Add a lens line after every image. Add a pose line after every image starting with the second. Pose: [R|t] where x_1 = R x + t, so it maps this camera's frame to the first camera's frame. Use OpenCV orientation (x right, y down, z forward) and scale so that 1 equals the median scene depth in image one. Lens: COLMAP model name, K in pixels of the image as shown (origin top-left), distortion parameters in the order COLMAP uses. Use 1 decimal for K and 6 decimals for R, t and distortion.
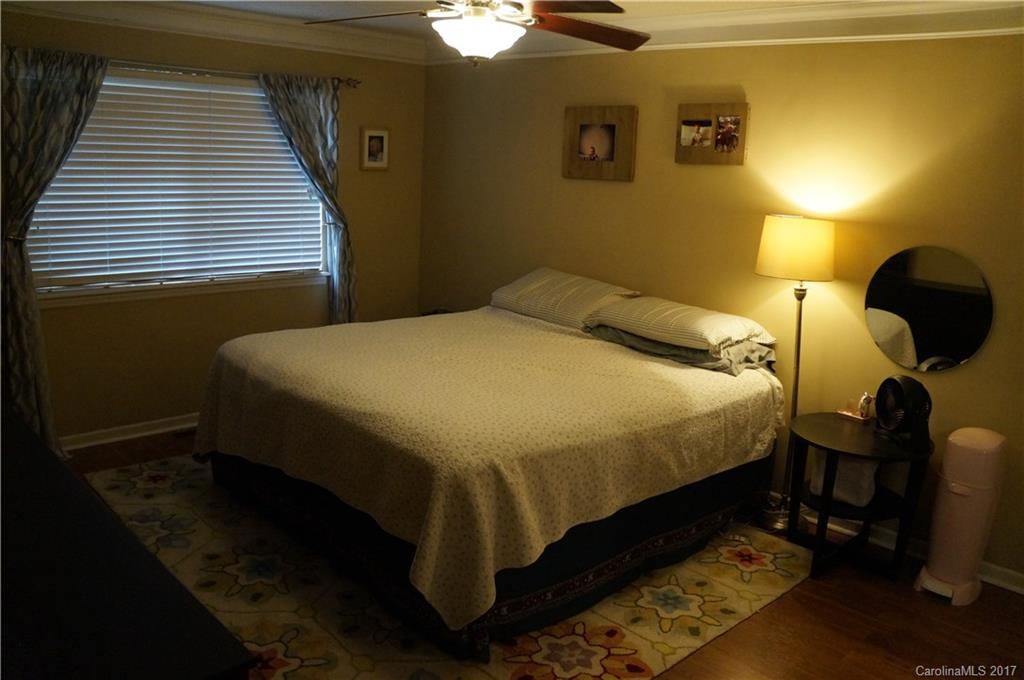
lens RADIAL K [[814.6, 0, 514.7], [0, 814.6, 343.5], [0, 0, 1]] dist [-0.155510, 0.086220]
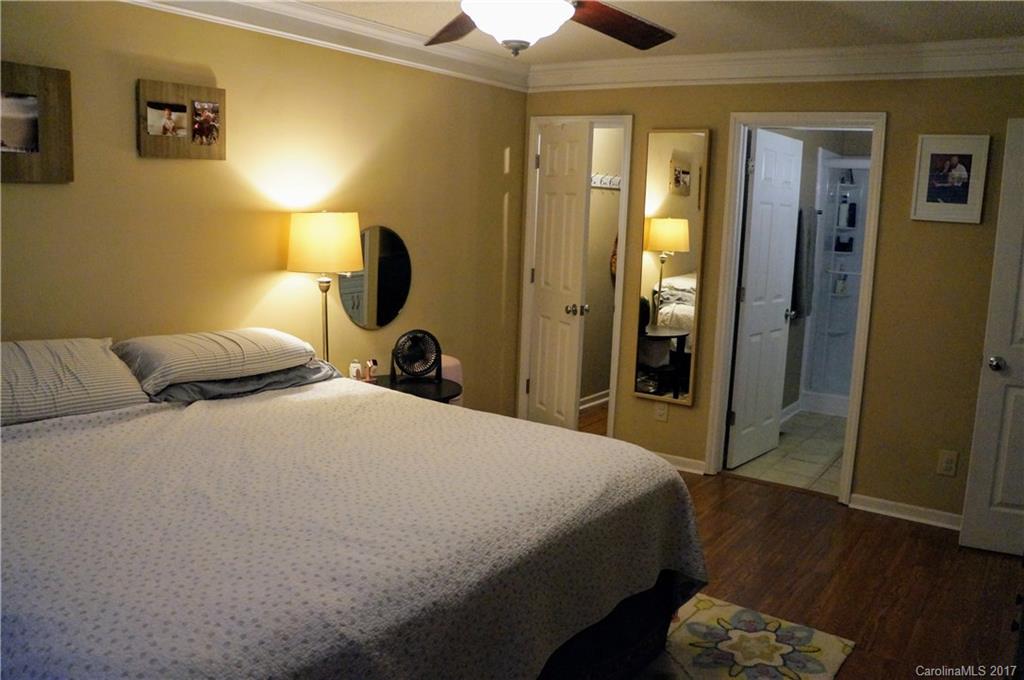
lens RADIAL K [[814.6, 0, 515.5], [0, 814.6, 337.0], [0, 0, 1]] dist [-0.155510, 0.086220]
pose [[-0.181228, -0.207897, 0.961216, -0.640617], [0.170423, 0.955973, 0.238895, -0.187402], [-0.968562, 0.207108, -0.137819, 0.833513]]
